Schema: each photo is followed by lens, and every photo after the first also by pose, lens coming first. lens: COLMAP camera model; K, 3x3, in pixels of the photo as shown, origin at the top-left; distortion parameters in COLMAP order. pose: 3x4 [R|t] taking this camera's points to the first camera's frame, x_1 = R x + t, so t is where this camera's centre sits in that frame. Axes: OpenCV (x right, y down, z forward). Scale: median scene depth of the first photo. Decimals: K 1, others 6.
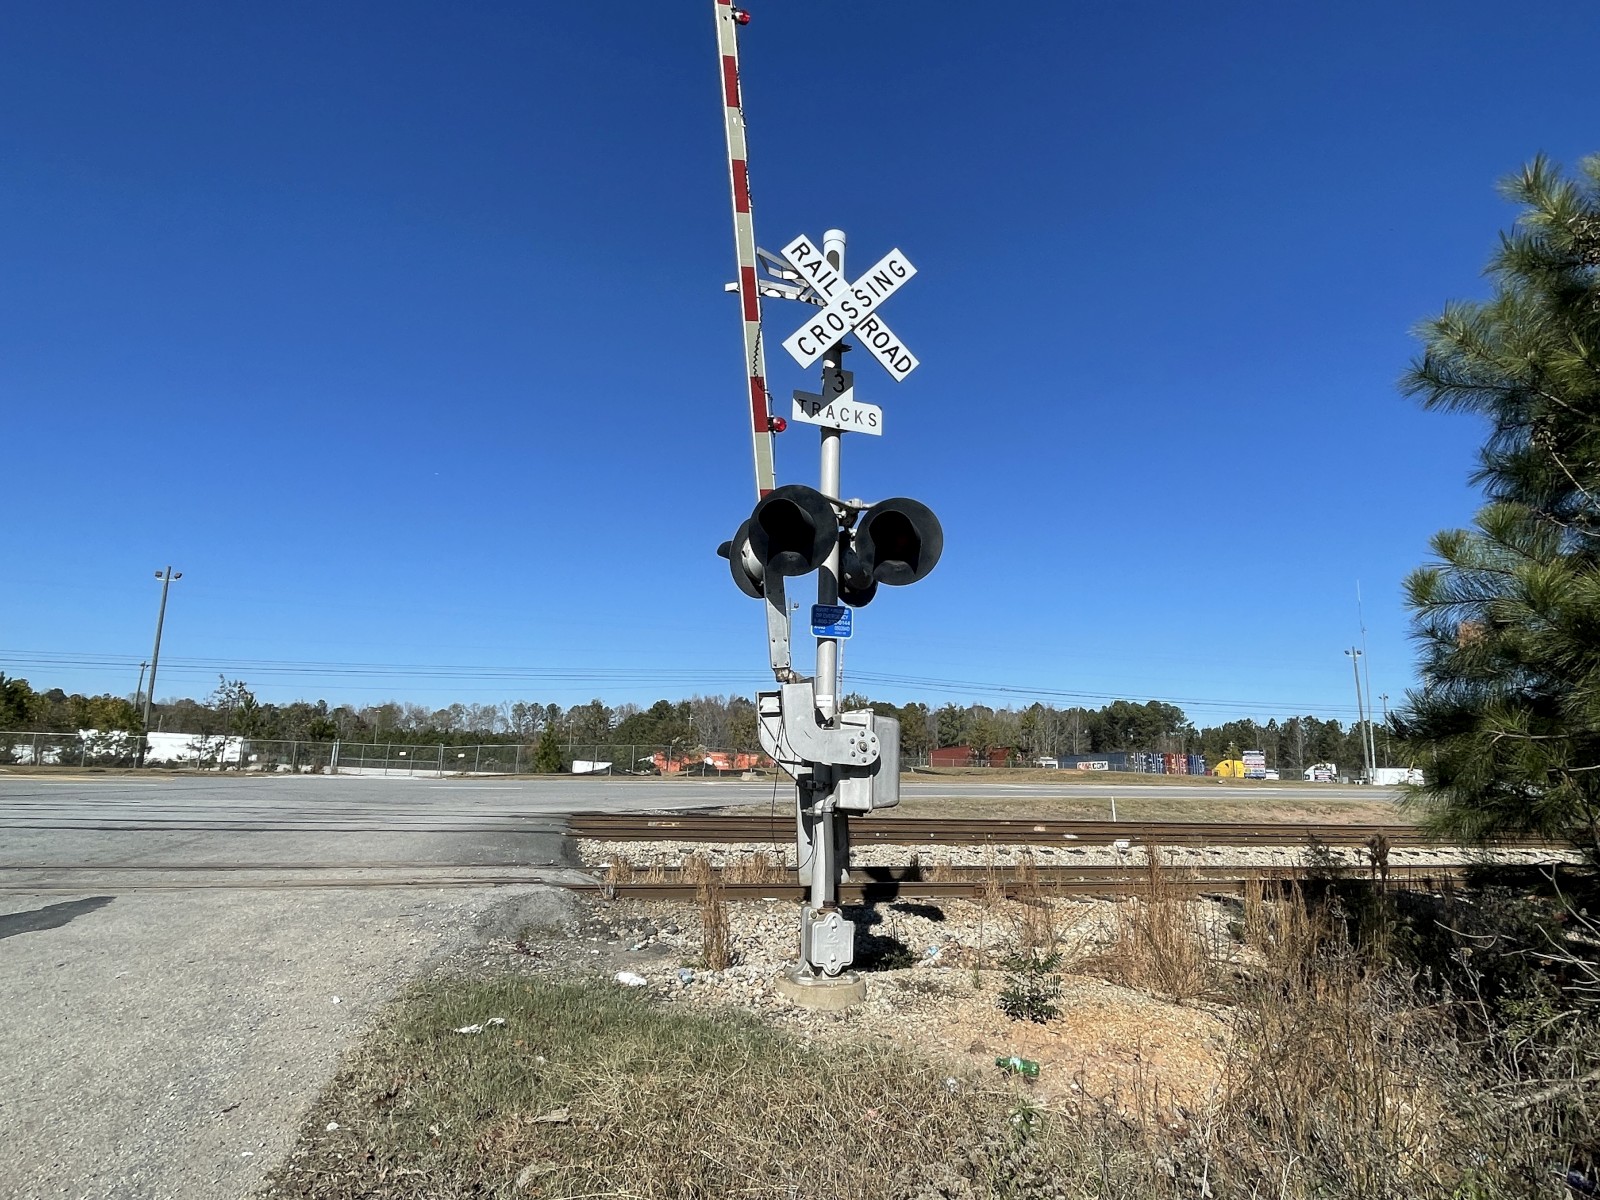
lens RADIAL K [[904.4, 0, 806.3], [0, 904.4, 601.3], [0, 0, 1]] dist [0.004322, -0.002038]
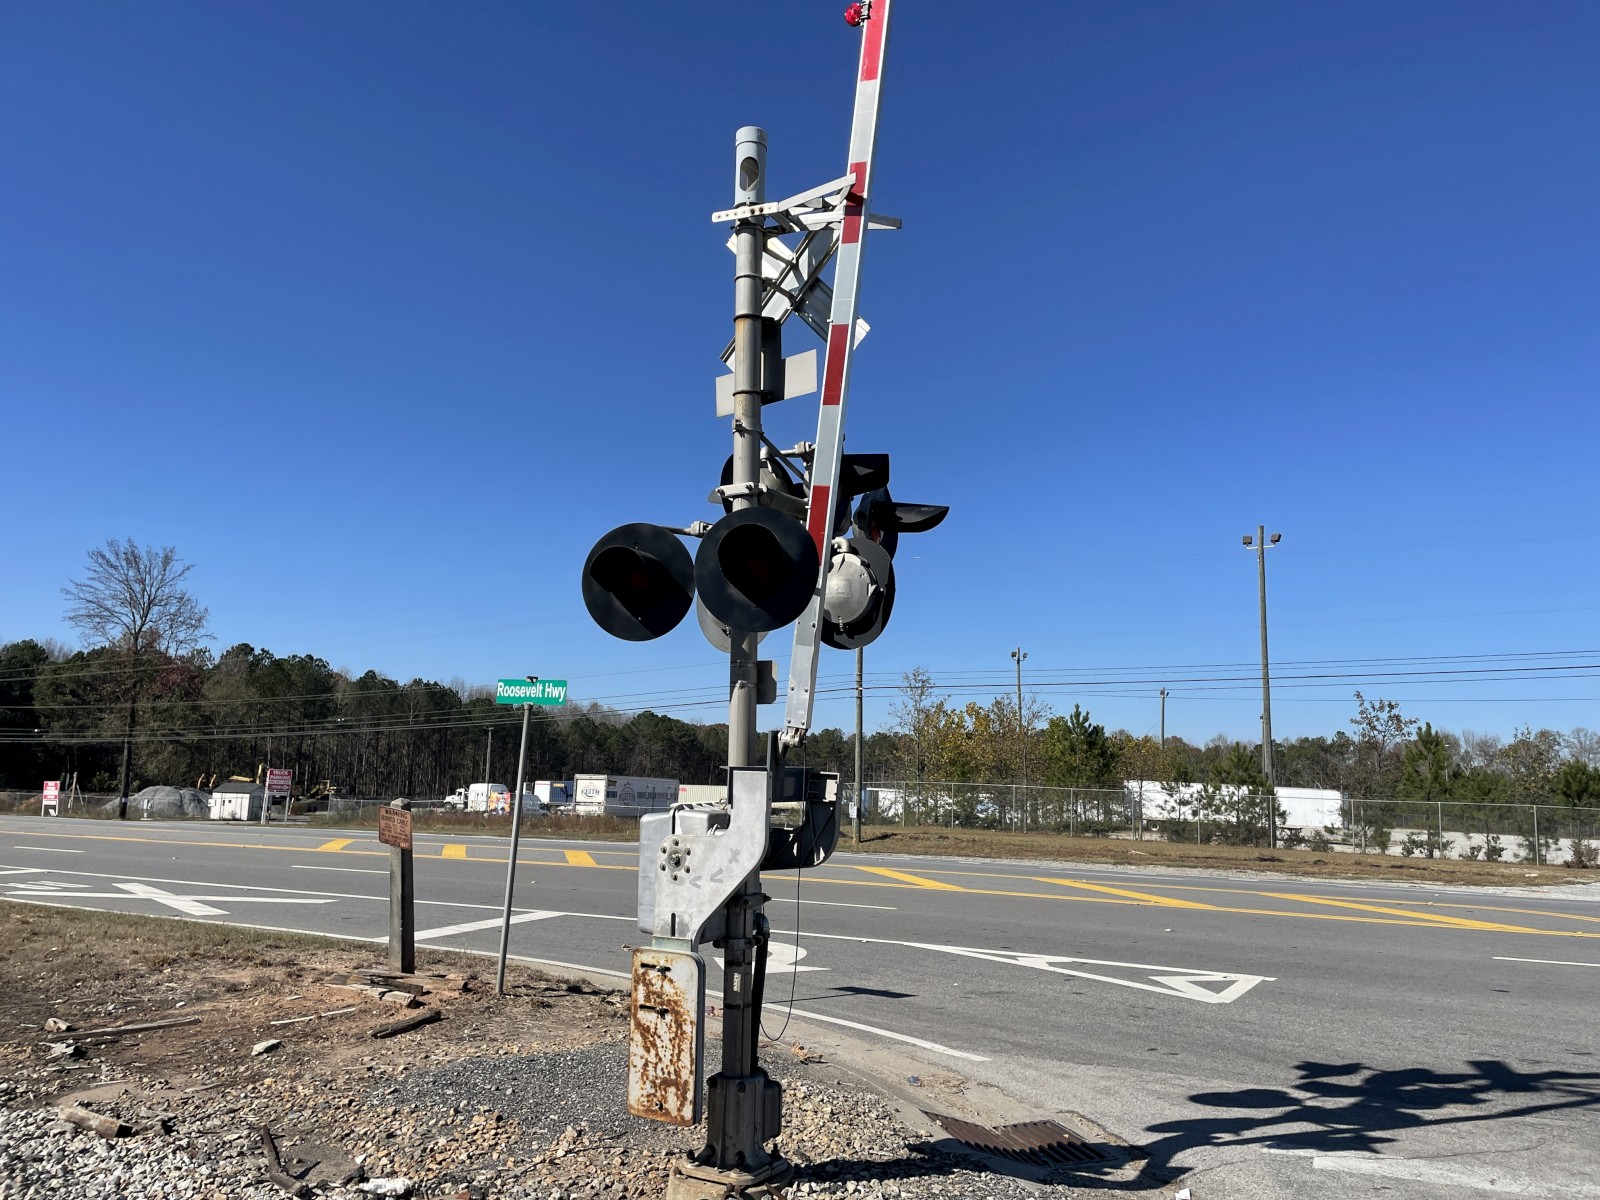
lens RADIAL K [[1239.6, 0, 800.0], [0, 1239.6, 600.0], [0, 0, 1]] dist [0.029274, -0.065037]
pose [[0.646637, -0.118620, -0.753518, -2.623908], [0.122460, 0.991165, -0.050942, 0.175537], [0.752904, -0.059335, 0.655451, 1.854836]]
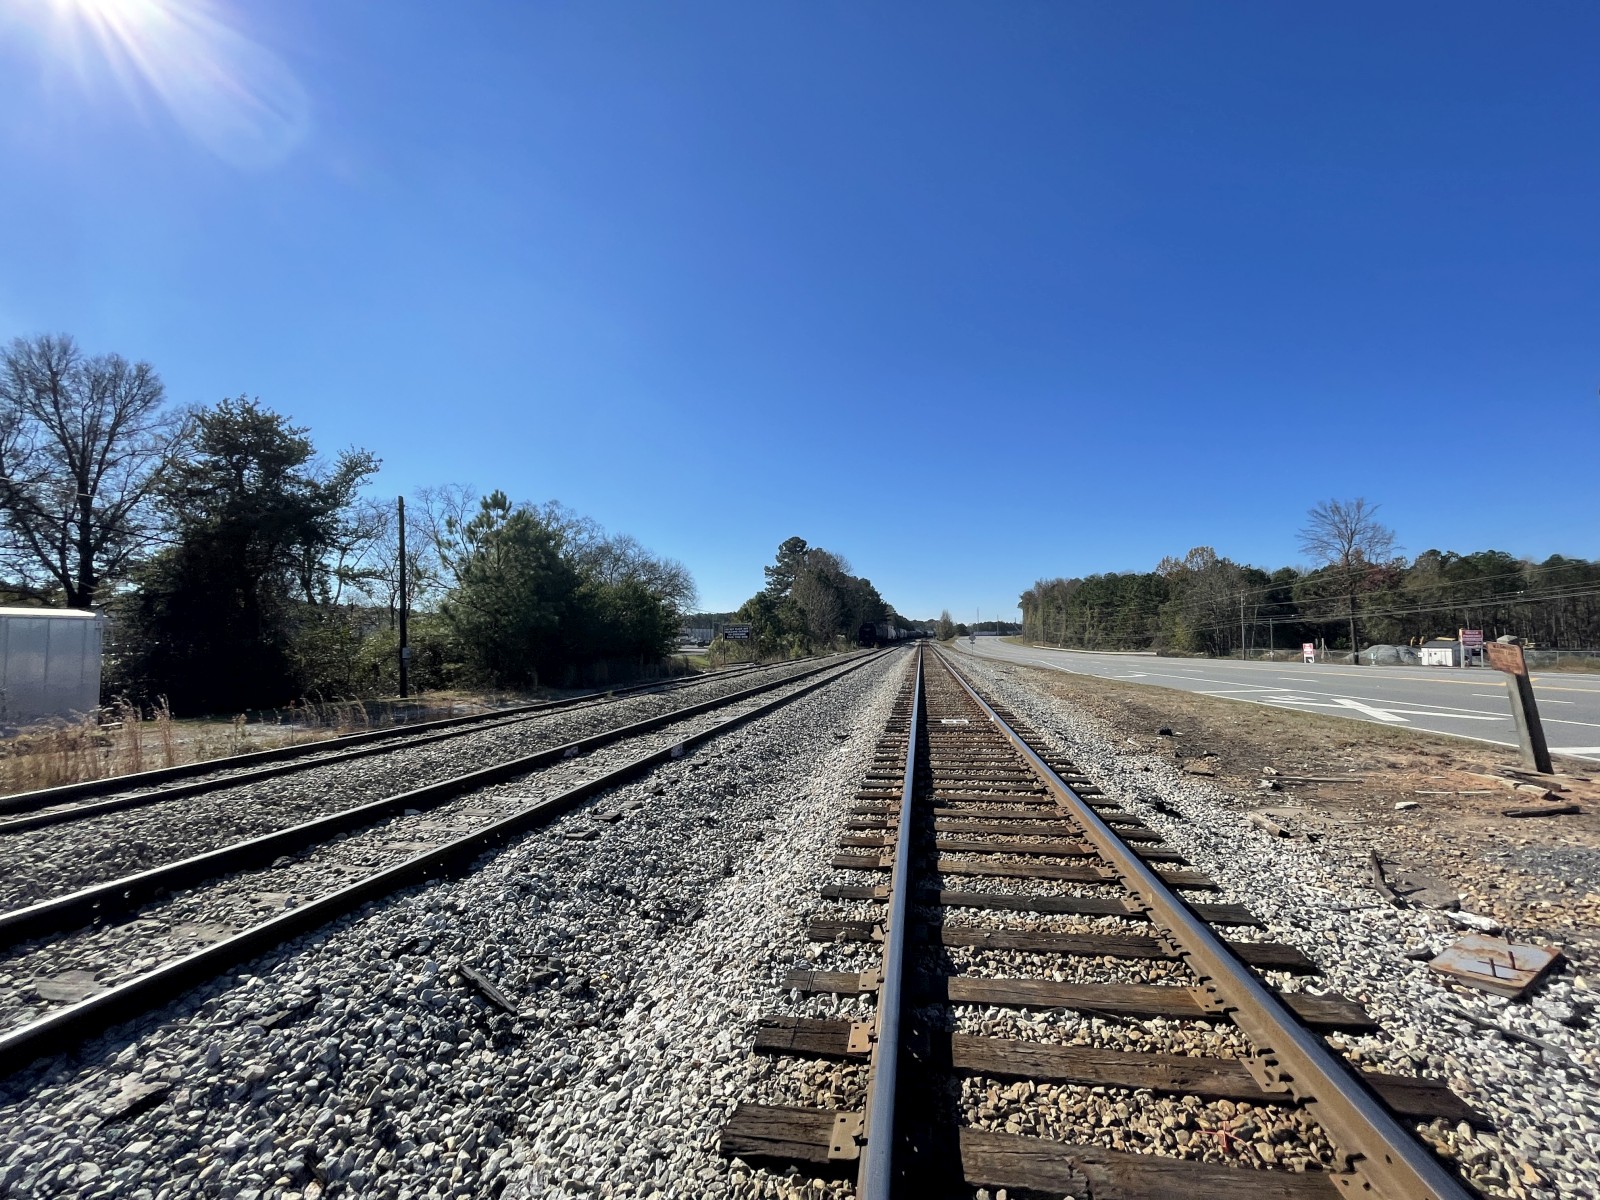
lens RADIAL K [[649.2, 0, 800.6], [0, 649.2, 603.0], [0, 0, 1]] dist [-0.000520, -0.000329]
pose [[-0.480490, -0.067842, -0.874372, -2.632006], [0.148608, 0.976287, -0.157413, 0.181779], [0.864317, -0.205574, -0.459015, 1.872141]]
